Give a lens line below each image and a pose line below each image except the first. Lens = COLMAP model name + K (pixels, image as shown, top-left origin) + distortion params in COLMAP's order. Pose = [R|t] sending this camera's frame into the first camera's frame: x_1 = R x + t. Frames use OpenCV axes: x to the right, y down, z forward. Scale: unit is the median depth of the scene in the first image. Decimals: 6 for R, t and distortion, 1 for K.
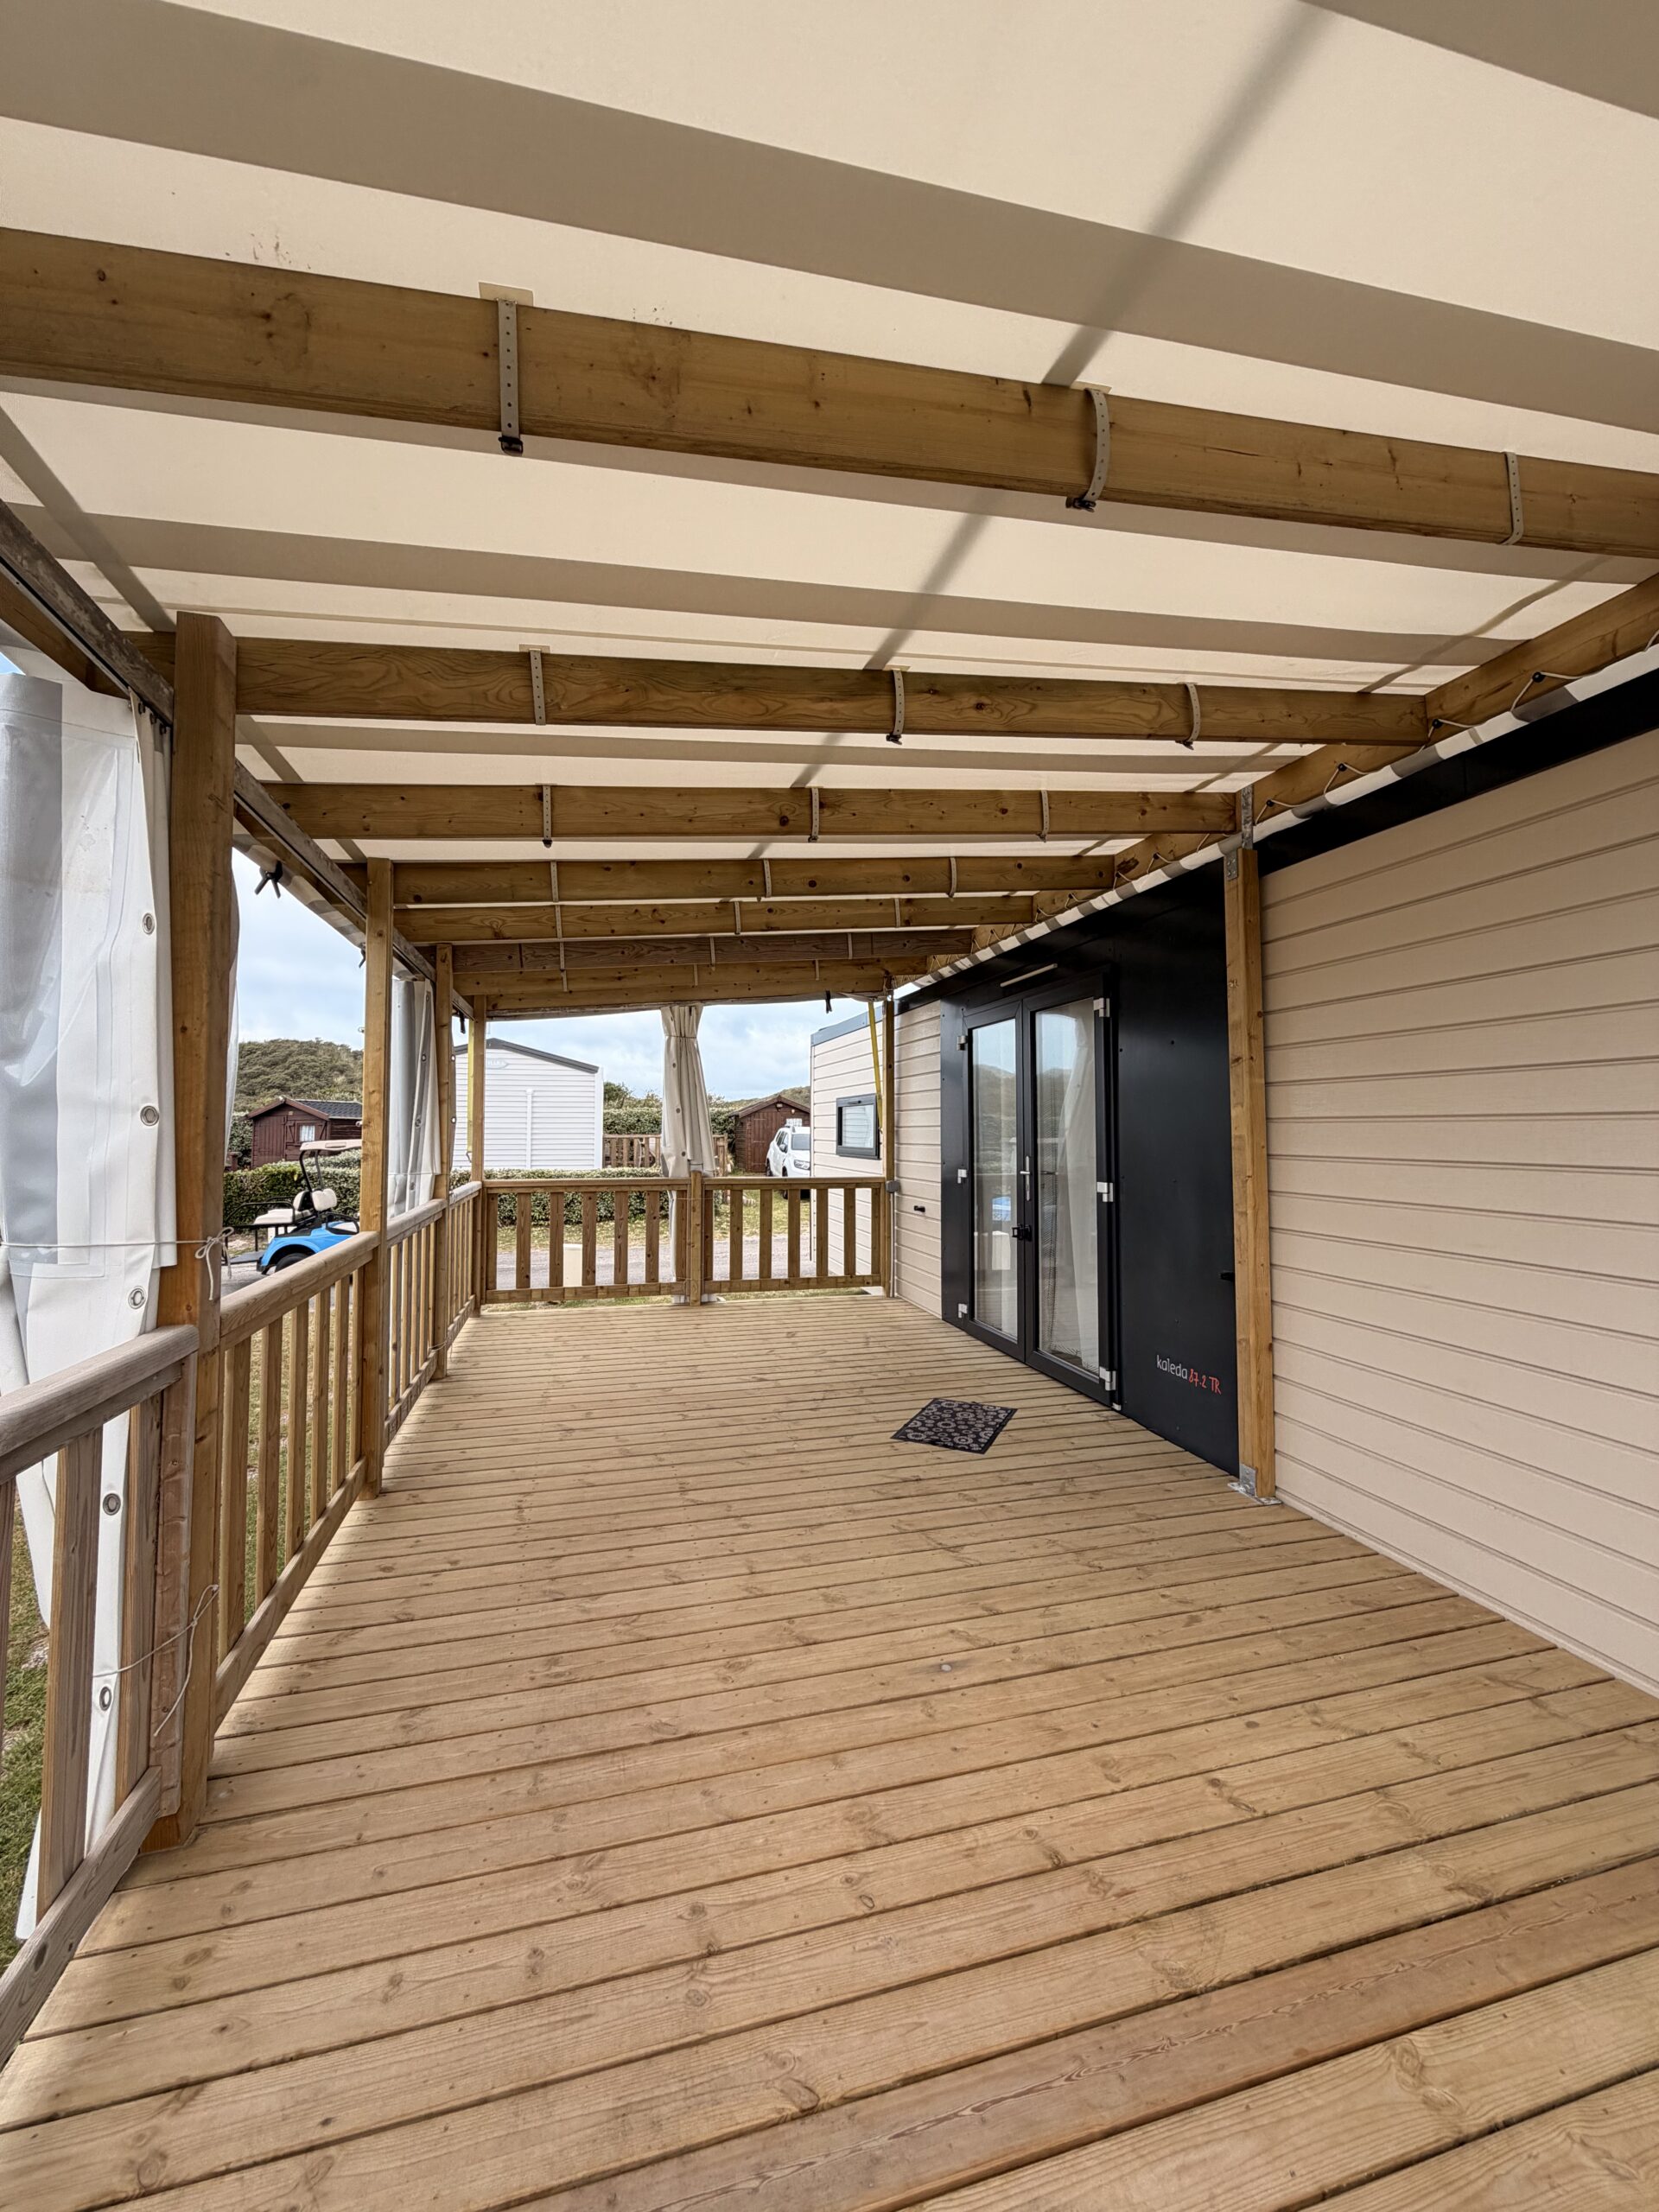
lens RADIAL K [[886.7, 0, 829.5], [0, 886.7, 1106.0], [0, 0, 1]] dist [0.000286, 0.000286]
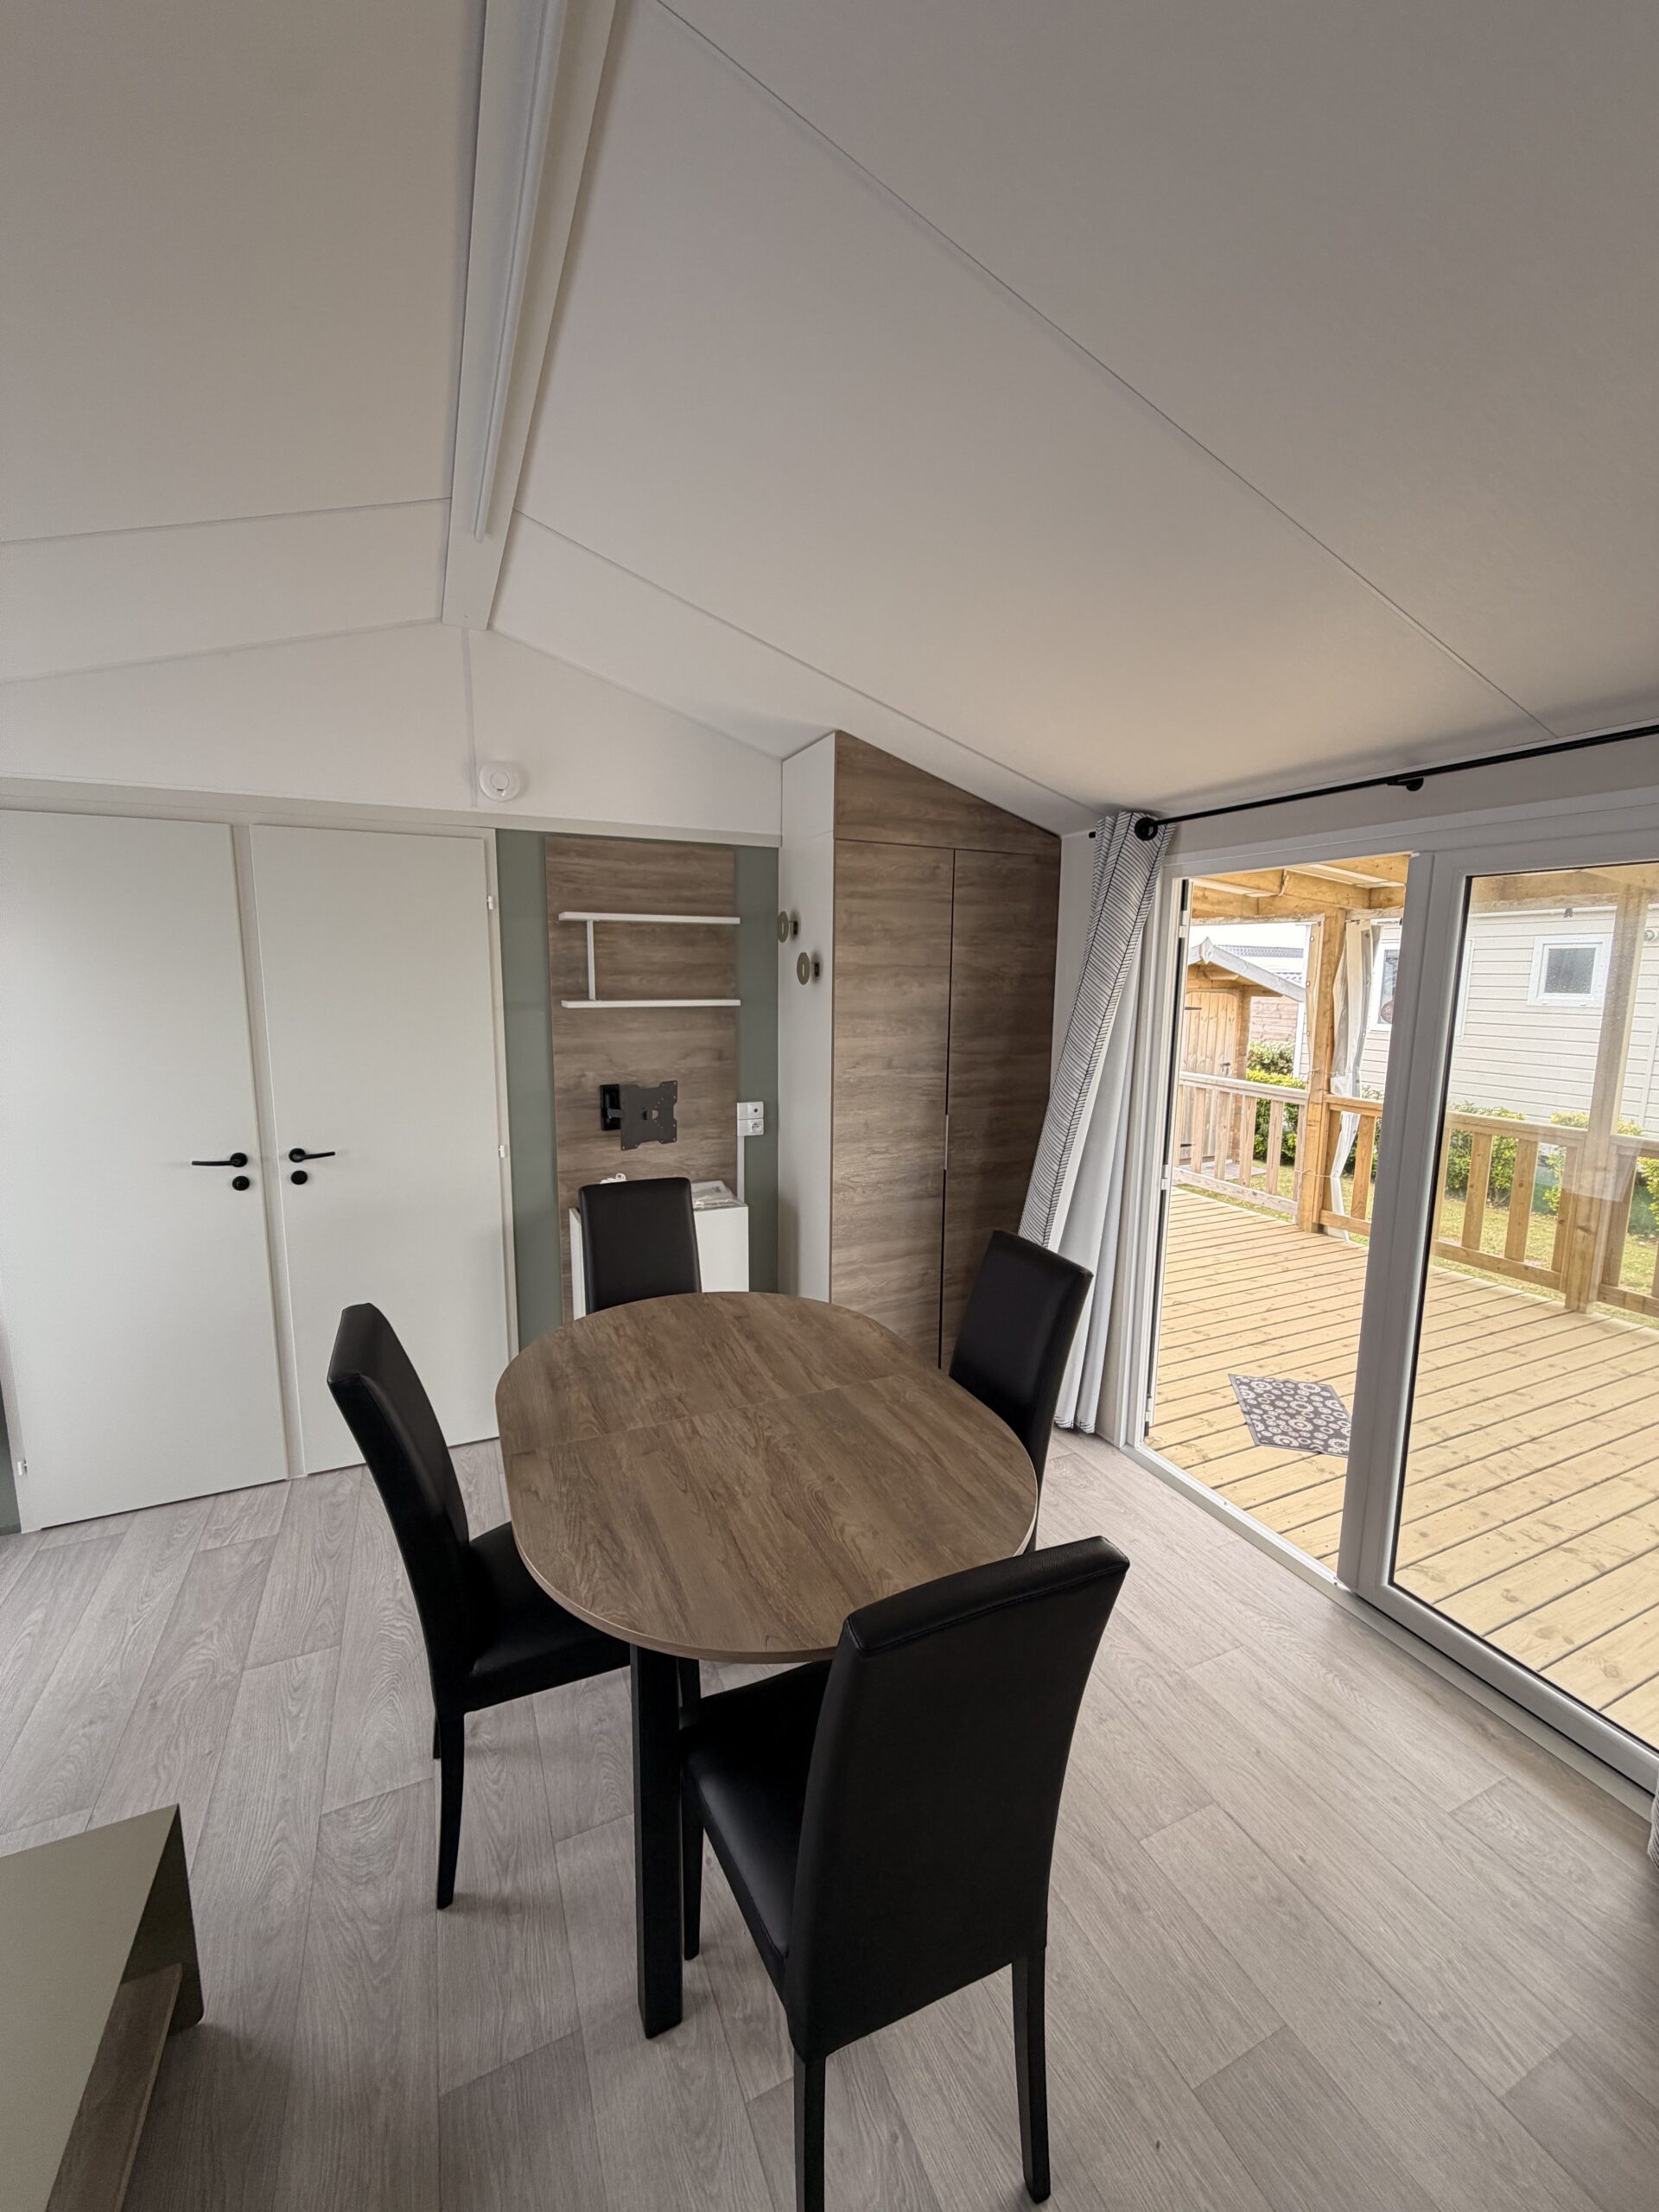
lens RADIAL K [[886.7, 0, 829.5], [0, 886.7, 1106.0], [0, 0, 1]] dist [0.000286, 0.000286]
pose [[-0.988653, 0.015894, -0.149375, 0.767680], [-0.002703, 0.992343, 0.123481, -0.064539], [0.150194, 0.122484, -0.981040, 1.835368]]
